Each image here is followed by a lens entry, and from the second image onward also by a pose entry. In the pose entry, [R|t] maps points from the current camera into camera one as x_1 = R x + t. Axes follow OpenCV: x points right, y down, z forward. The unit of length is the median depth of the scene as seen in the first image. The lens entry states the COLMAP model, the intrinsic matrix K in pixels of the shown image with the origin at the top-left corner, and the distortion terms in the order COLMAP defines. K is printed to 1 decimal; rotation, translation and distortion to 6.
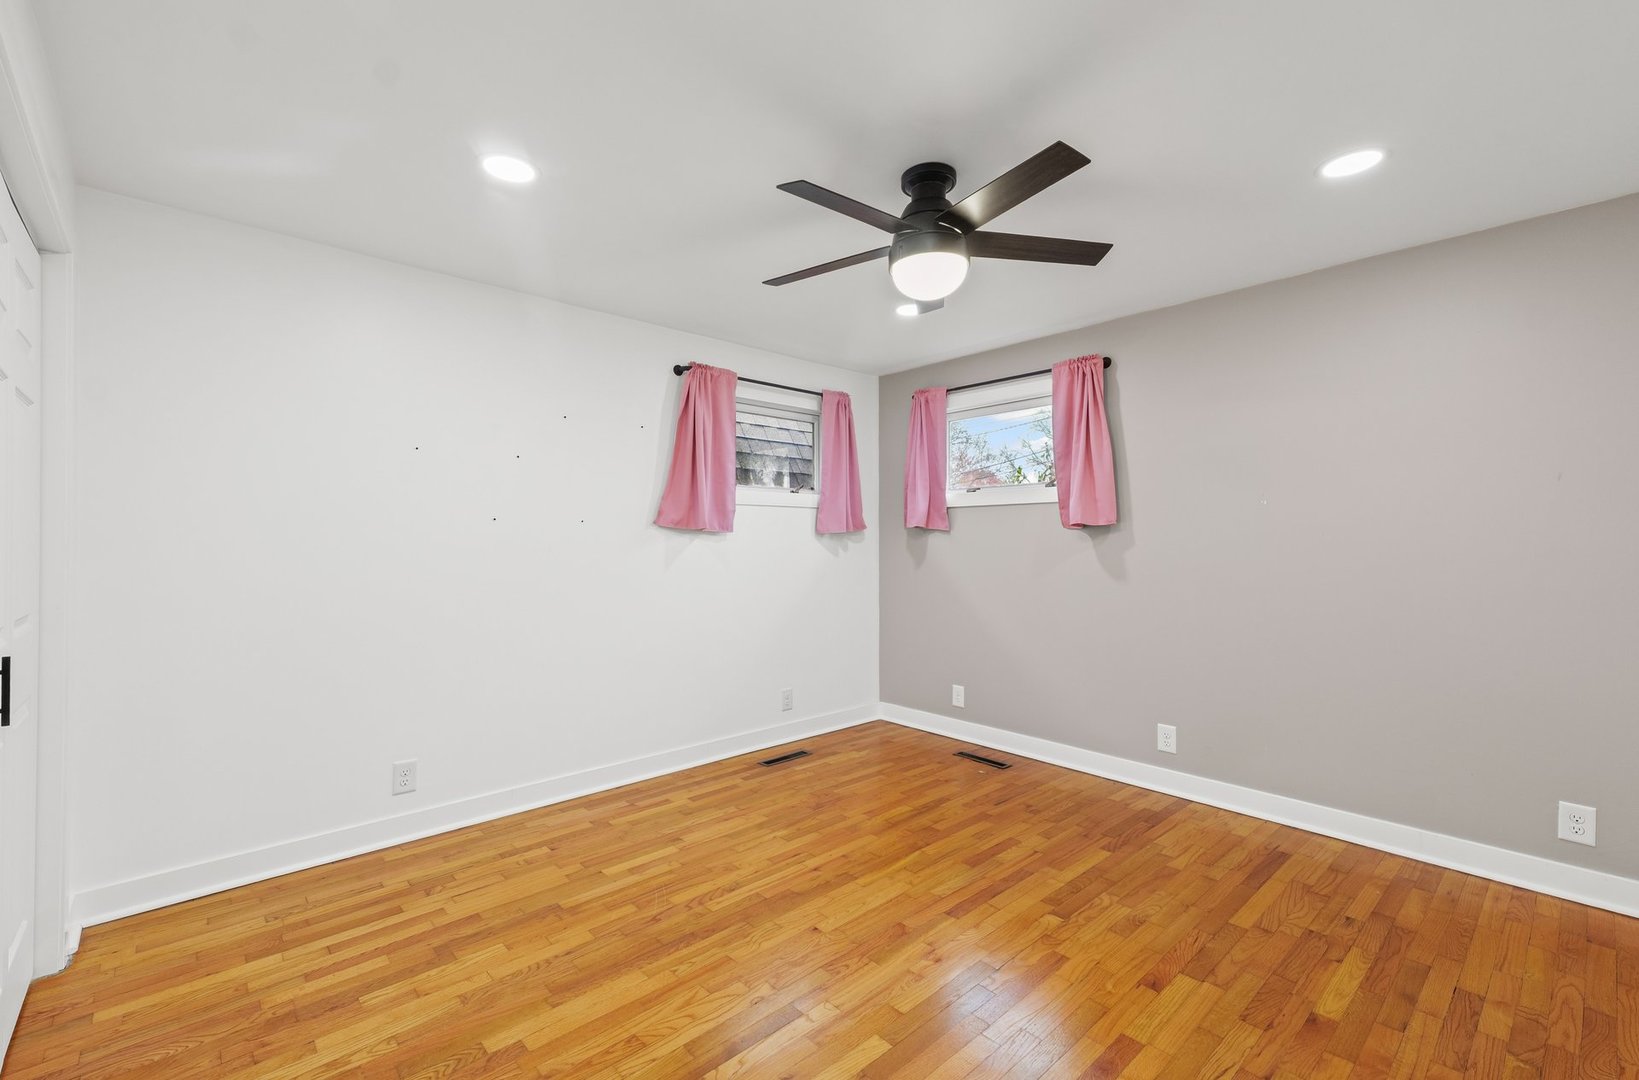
lens RADIAL K [[703.4, 0, 819.5], [0, 703.4, 540.0], [0, 0, 1]] dist [0.000385, 0.000039]
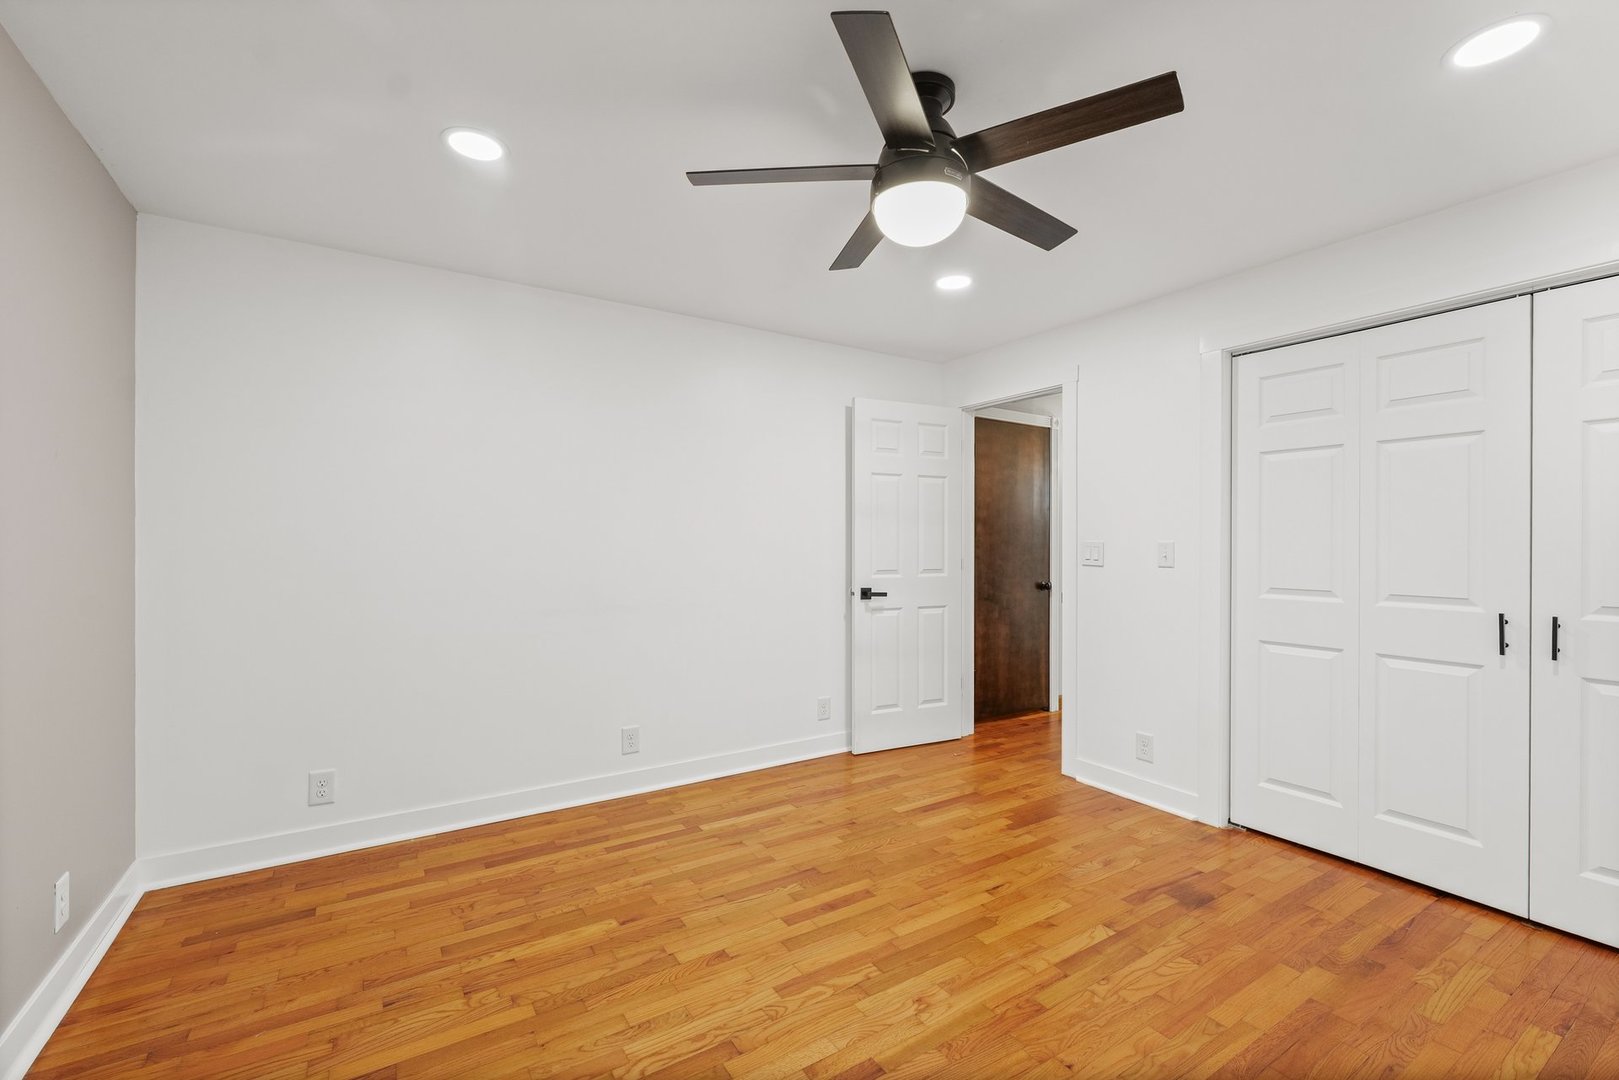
lens RADIAL K [[664.1, 0, 809.0], [0, 664.1, 535.6], [0, 0, 1]] dist [-0.001301, -0.000238]
pose [[-0.986697, -0.000159, 0.162570, 0.173167], [0.000799, 0.999983, 0.005828, -0.016202], [-0.162568, 0.005880, -0.986680, 1.951842]]
